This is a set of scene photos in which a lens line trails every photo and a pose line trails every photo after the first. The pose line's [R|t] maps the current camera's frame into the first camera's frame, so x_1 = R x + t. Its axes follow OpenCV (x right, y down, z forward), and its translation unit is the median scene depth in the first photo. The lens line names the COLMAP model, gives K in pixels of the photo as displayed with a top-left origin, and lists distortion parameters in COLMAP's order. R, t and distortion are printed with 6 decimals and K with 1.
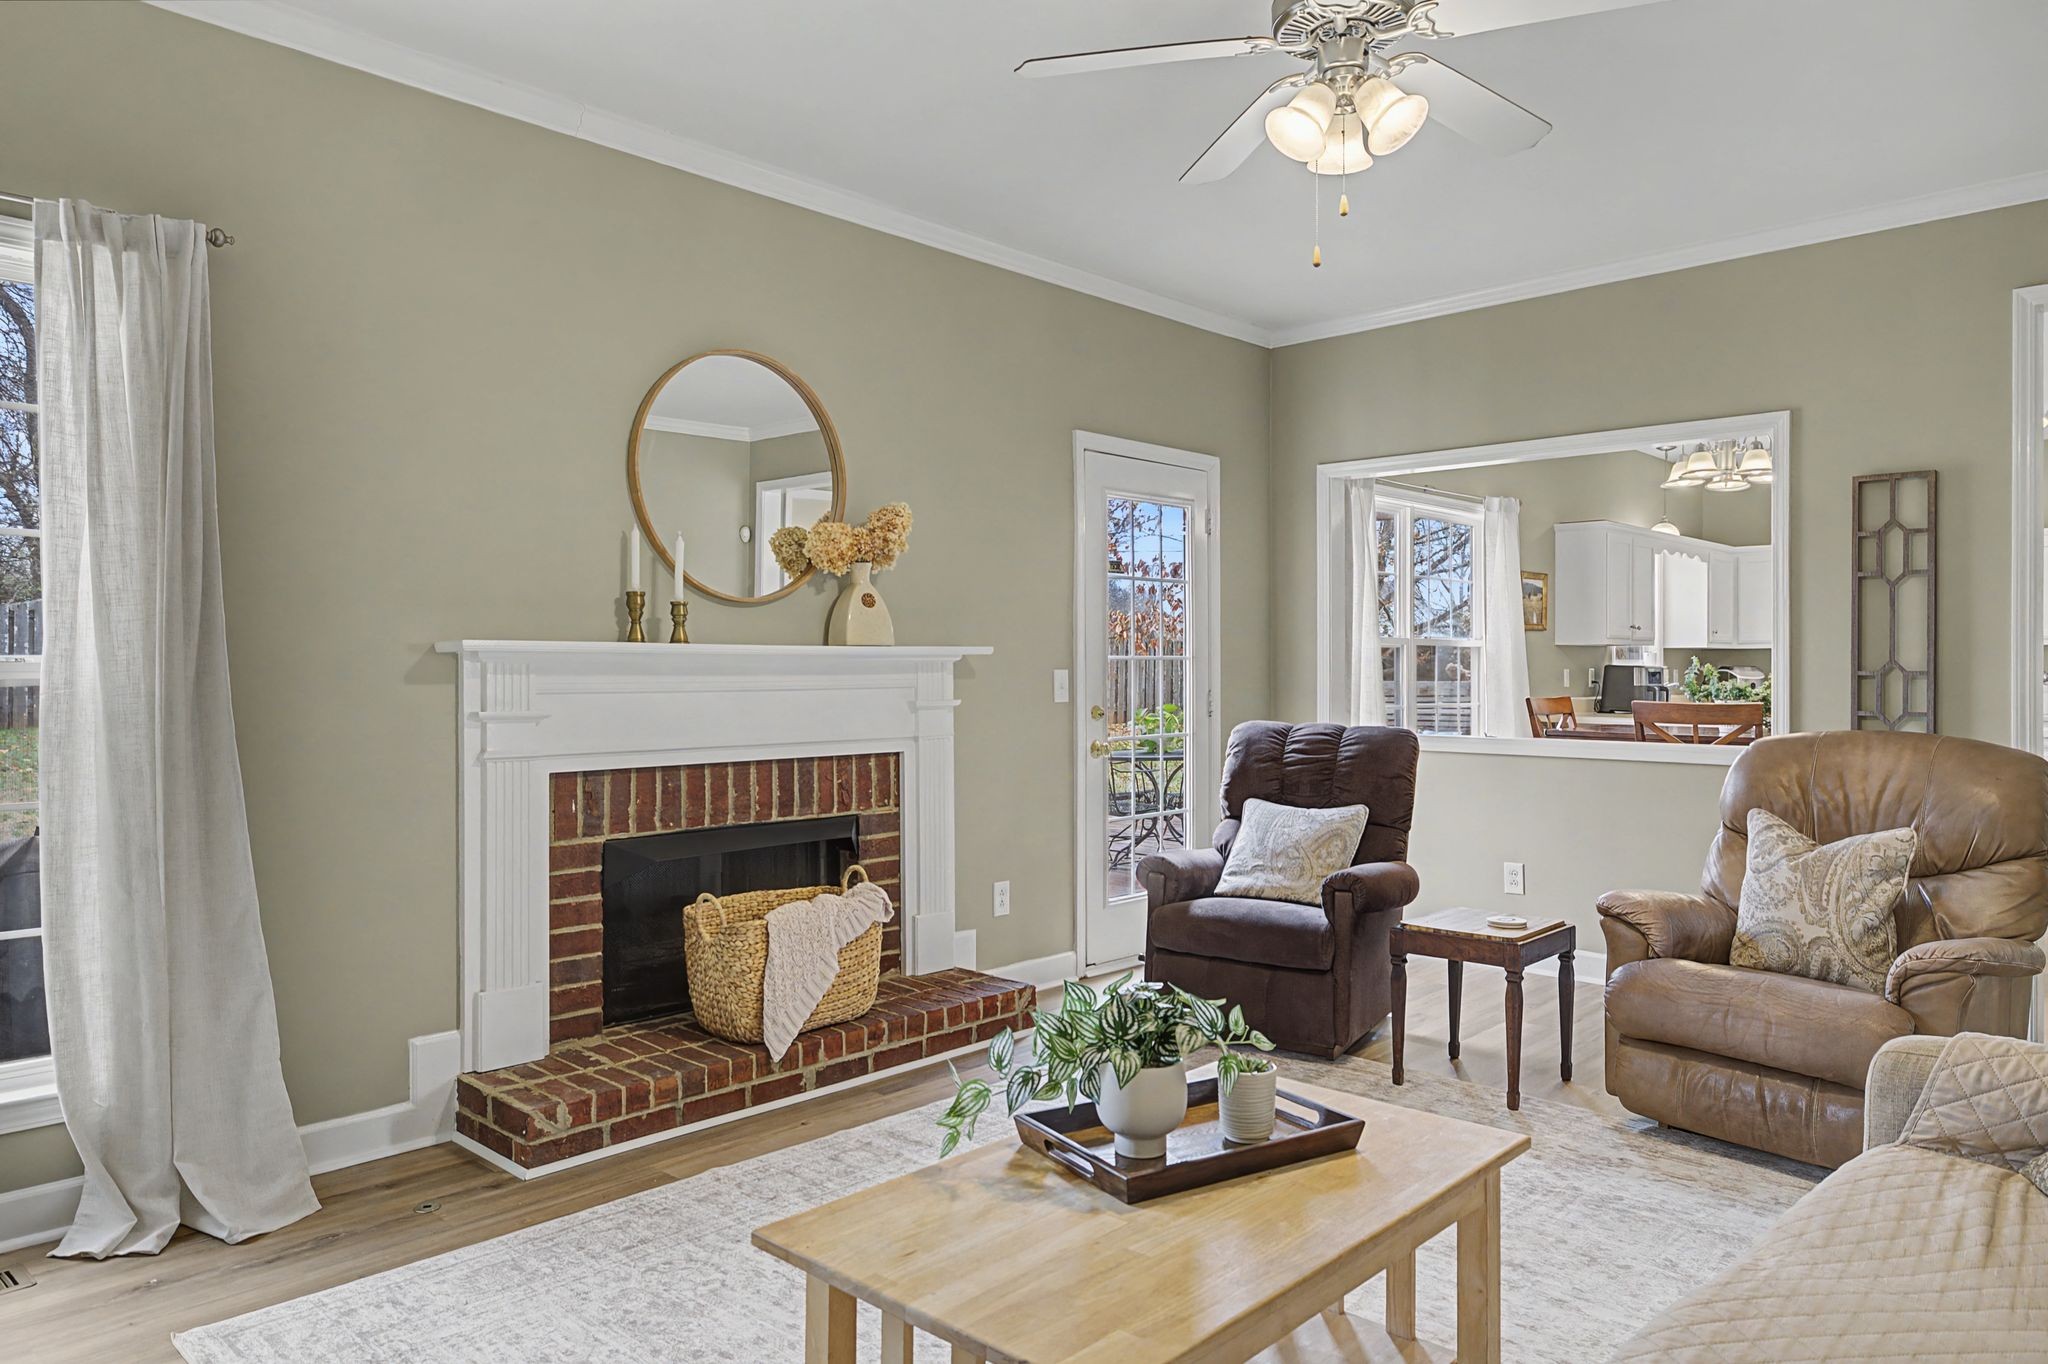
lens RADIAL K [[1363.1, 0, 1026.5], [0, 1363.1, 680.0], [0, 0, 1]] dist [0.005671, 0.001654]
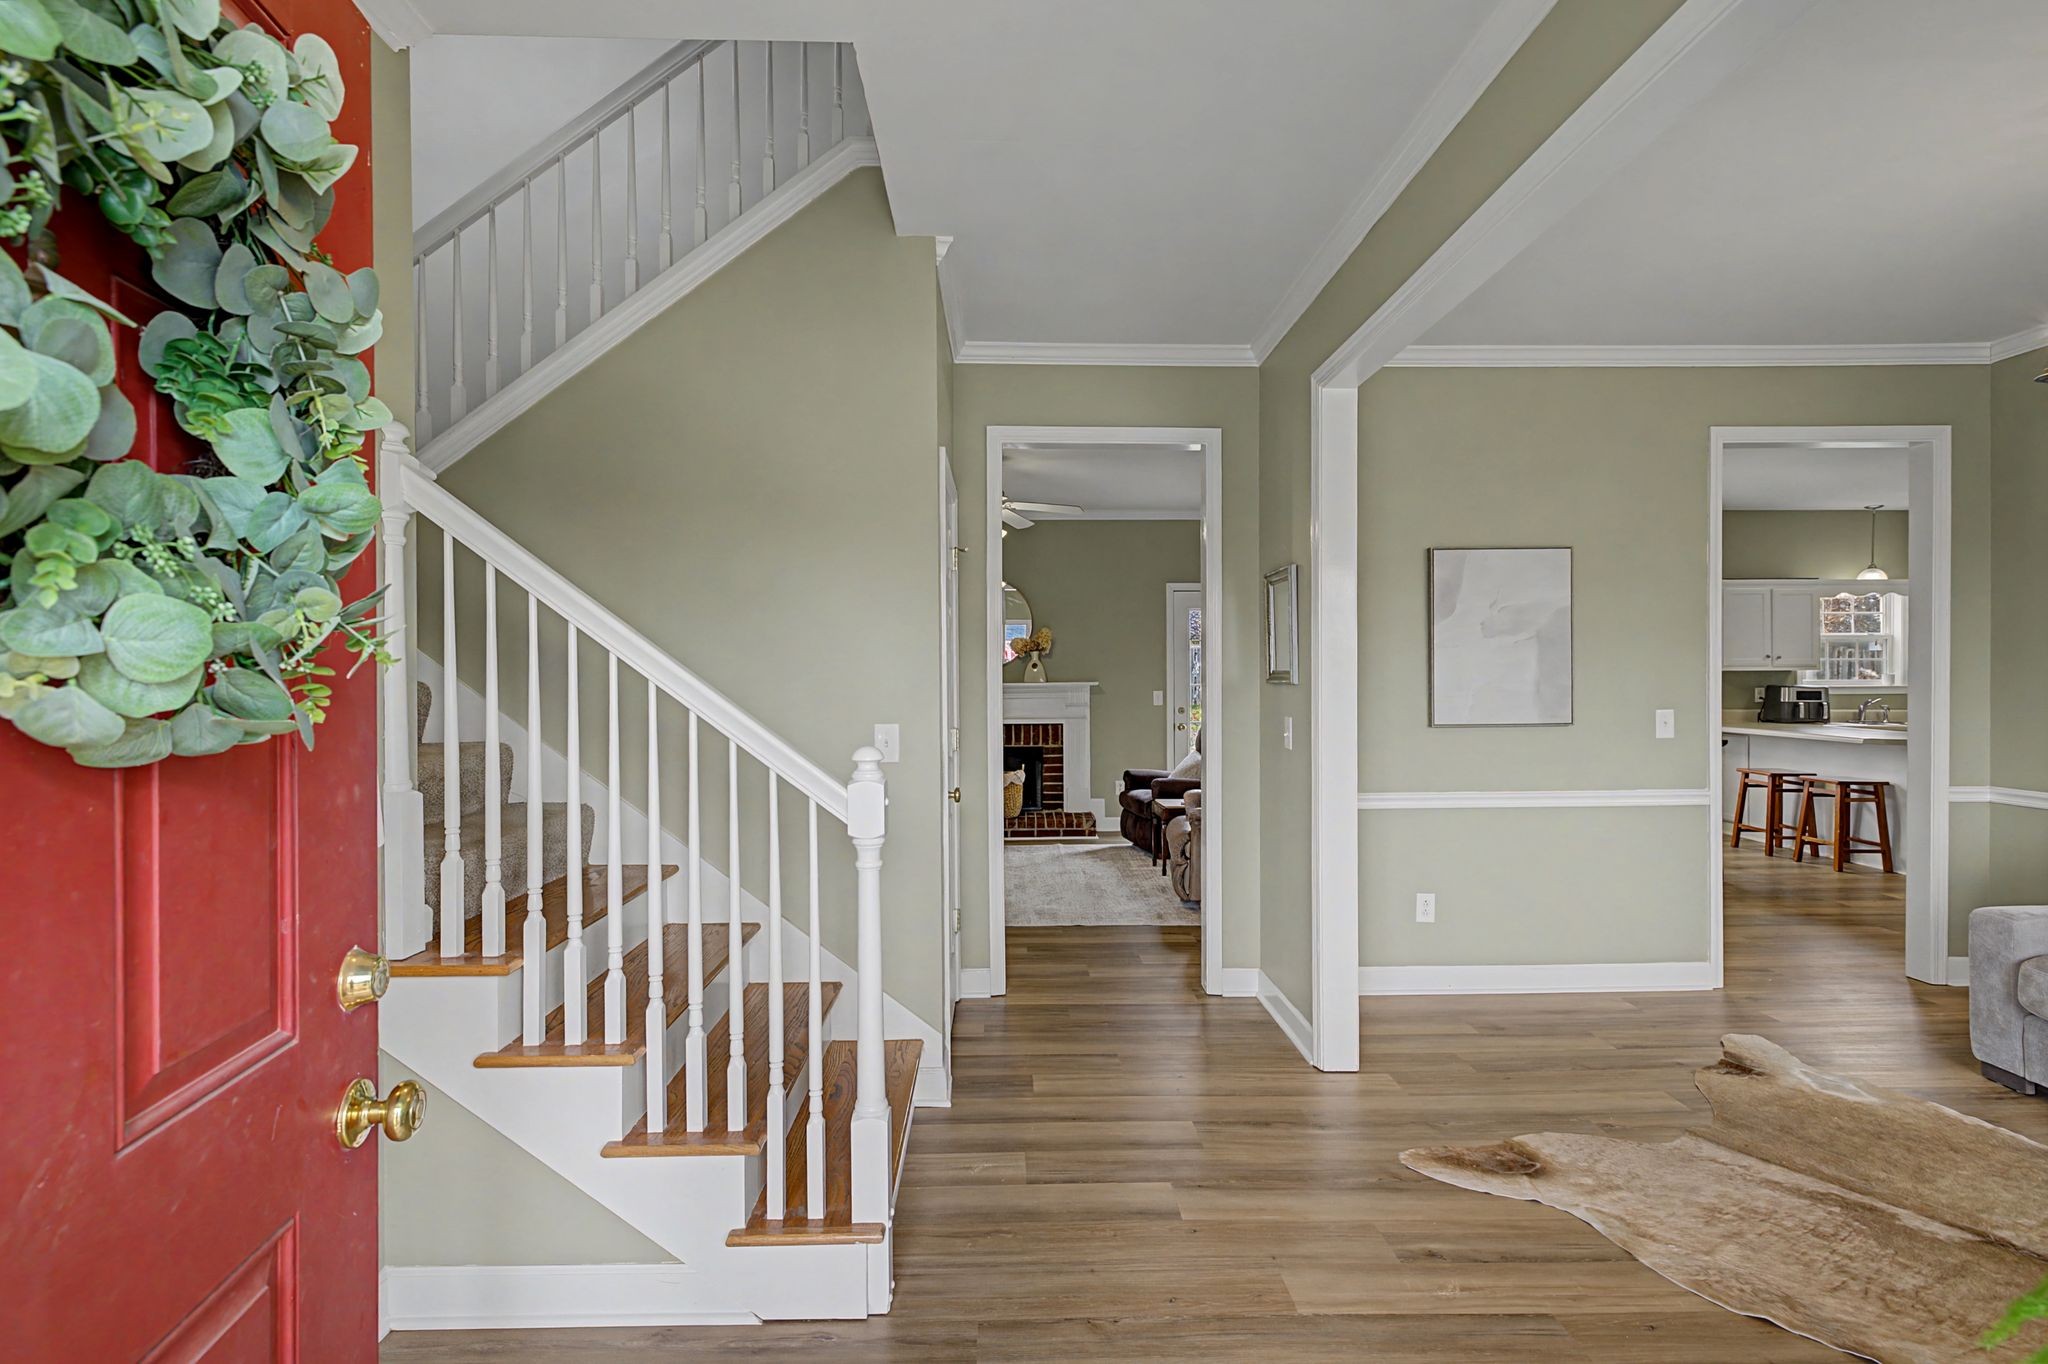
lens RADIAL K [[973.3, 0, 1024.1], [0, 973.3, 678.1], [0, 0, 1]] dist [0.006663, 0.000679]
pose [[0.710494, -0.001134, -0.703702, 1.192019], [-0.002112, 0.999991, -0.003744, -0.026062], [0.703700, 0.004146, 0.710485, -0.354637]]
